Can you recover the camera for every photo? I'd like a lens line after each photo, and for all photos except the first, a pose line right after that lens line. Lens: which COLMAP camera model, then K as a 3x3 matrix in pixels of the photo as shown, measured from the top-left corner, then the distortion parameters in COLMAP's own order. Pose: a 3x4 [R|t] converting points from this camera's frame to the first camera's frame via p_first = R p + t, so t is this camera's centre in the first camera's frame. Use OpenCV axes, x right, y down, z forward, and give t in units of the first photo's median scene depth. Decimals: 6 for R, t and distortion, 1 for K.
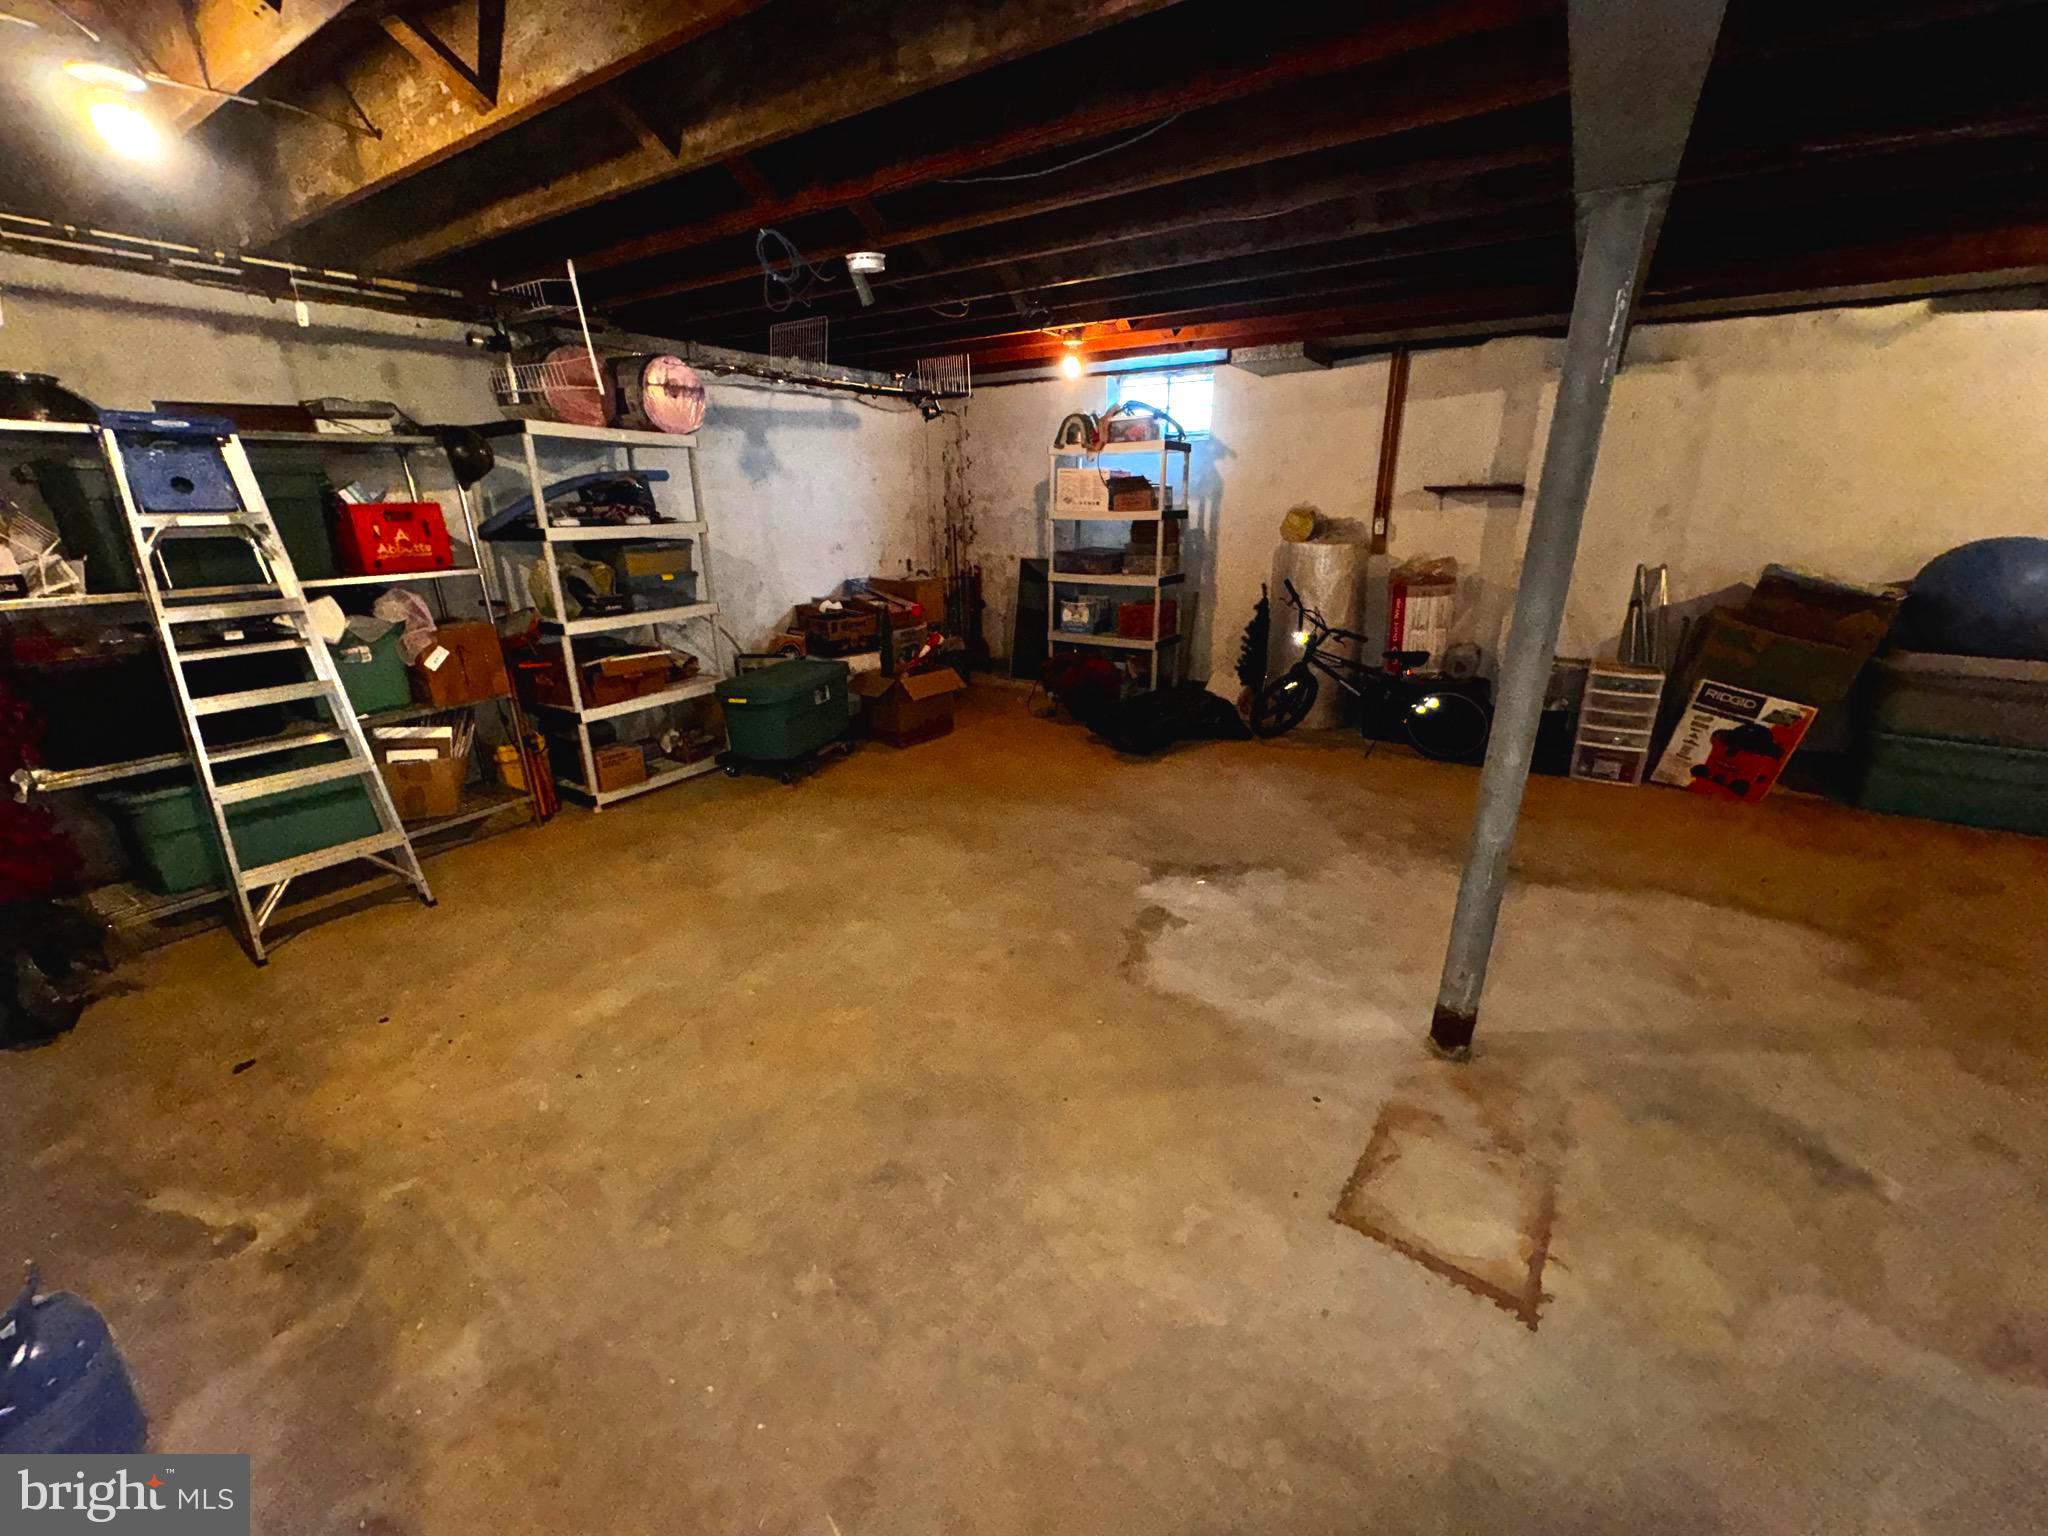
lens RADIAL K [[818.5, 0, 1039.6], [0, 818.5, 772.6], [0, 0, 1]] dist [0.000800, -0.000632]
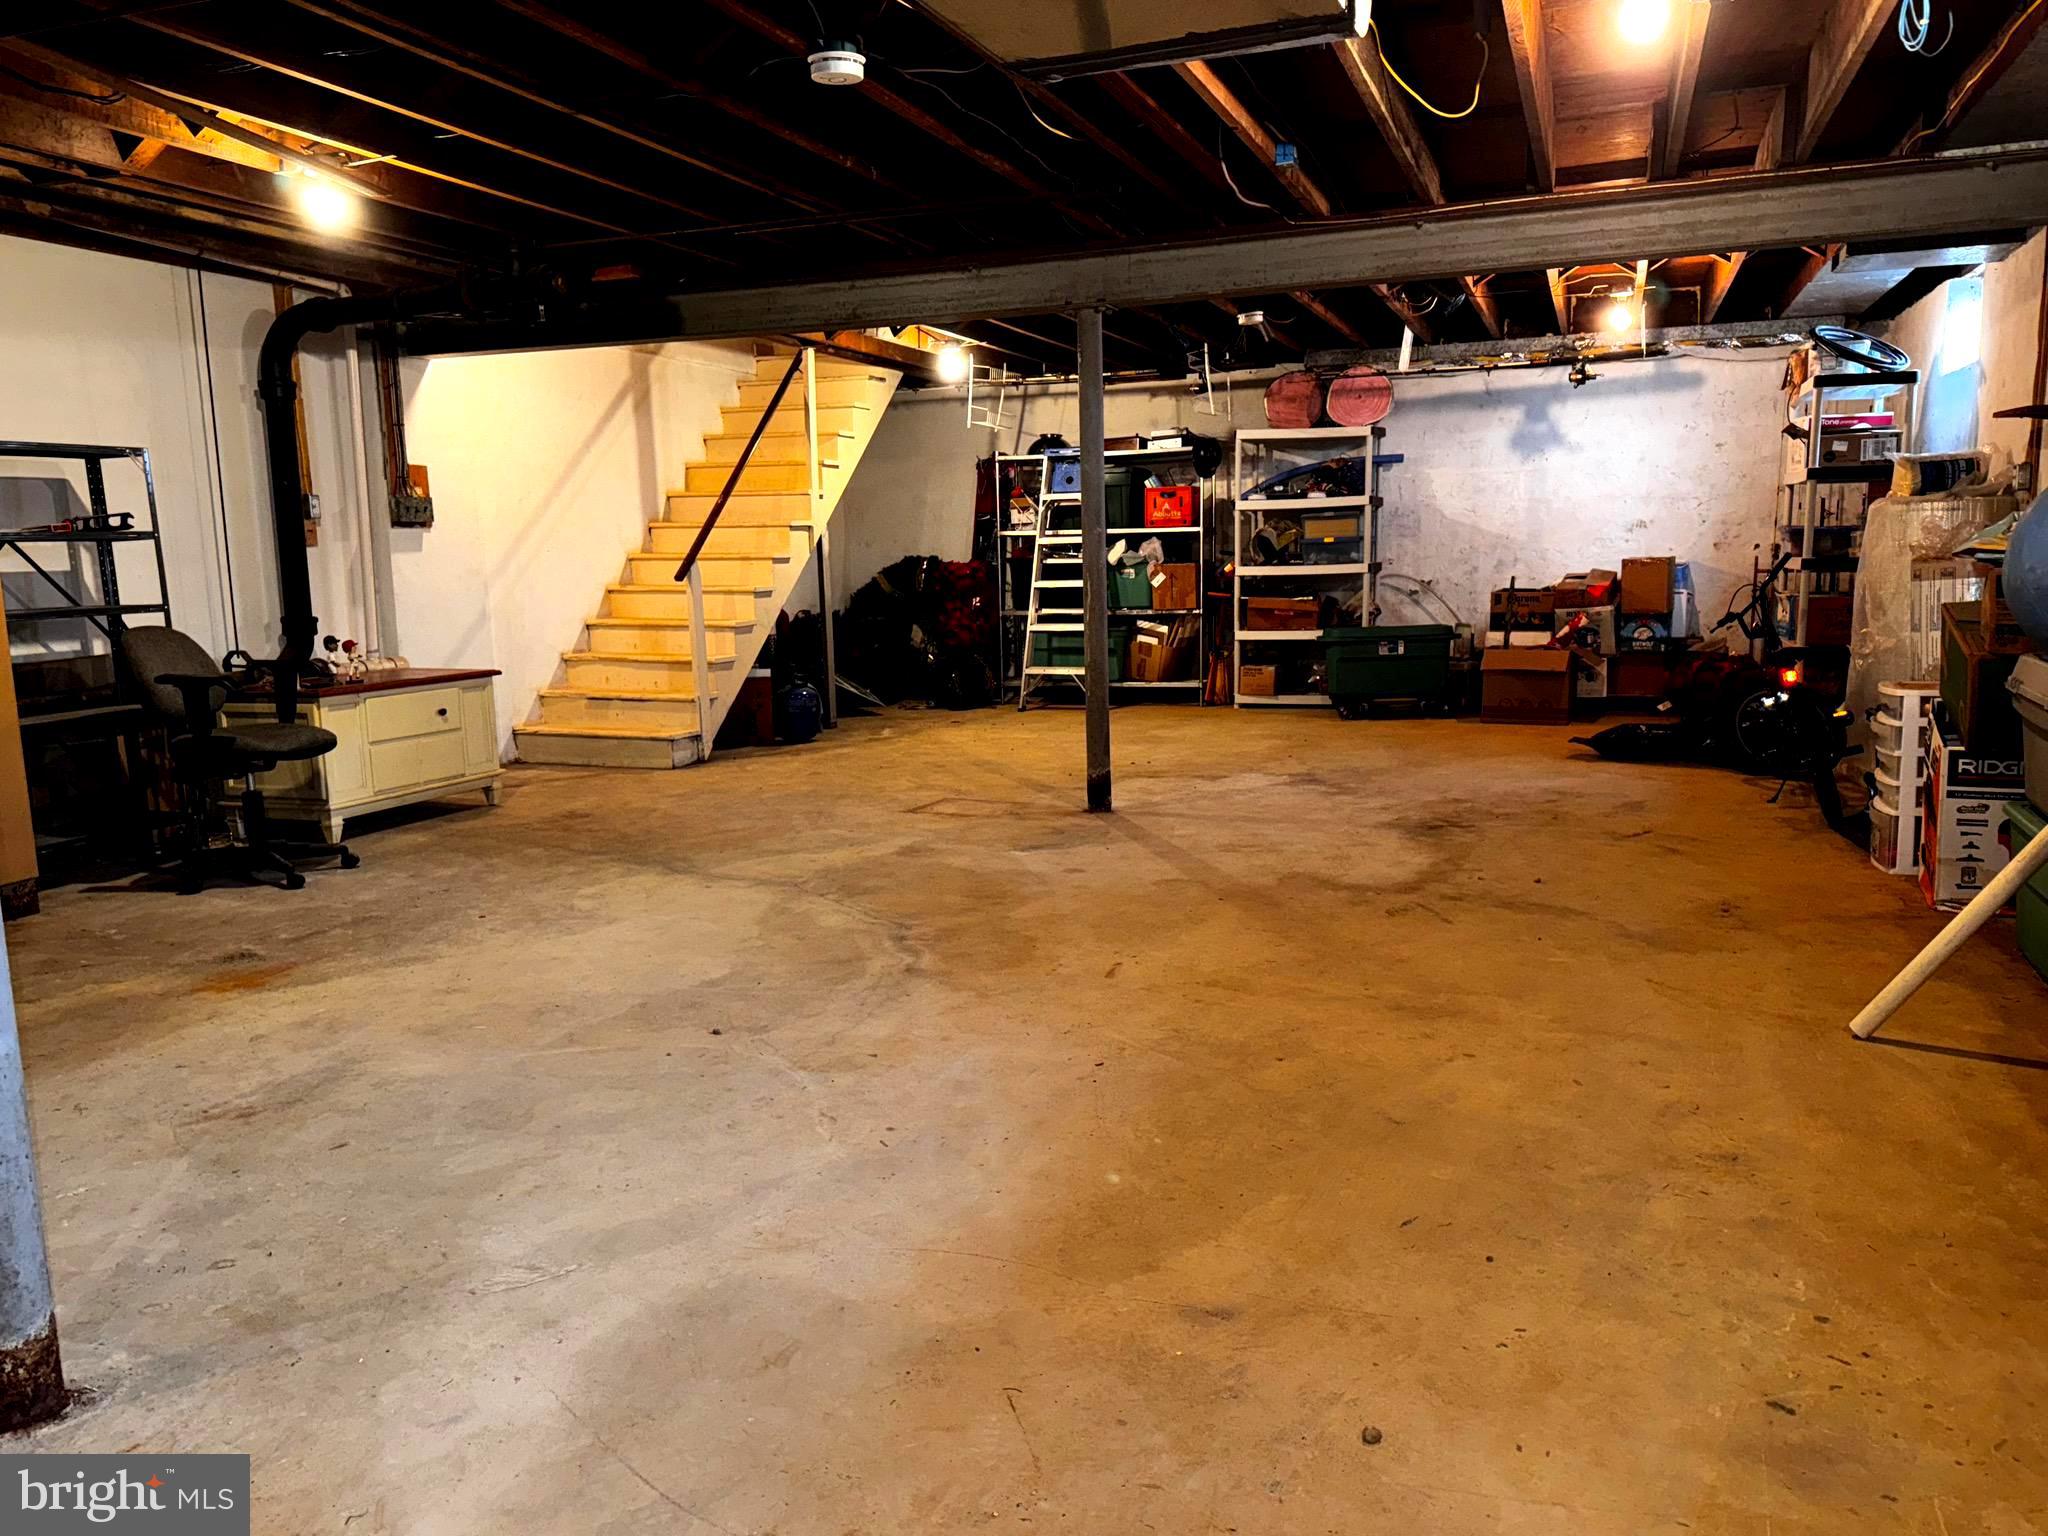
lens RADIAL K [[1491.1, 0, 1041.3], [0, 1491.1, 762.9], [0, 0, 1]] dist [0.091452, -0.003857]
pose [[0.214286, 0.142505, -0.966320, 1.613830], [-0.294926, 0.952566, 0.075075, 0.039126], [0.931182, 0.268905, 0.246150, 0.122365]]
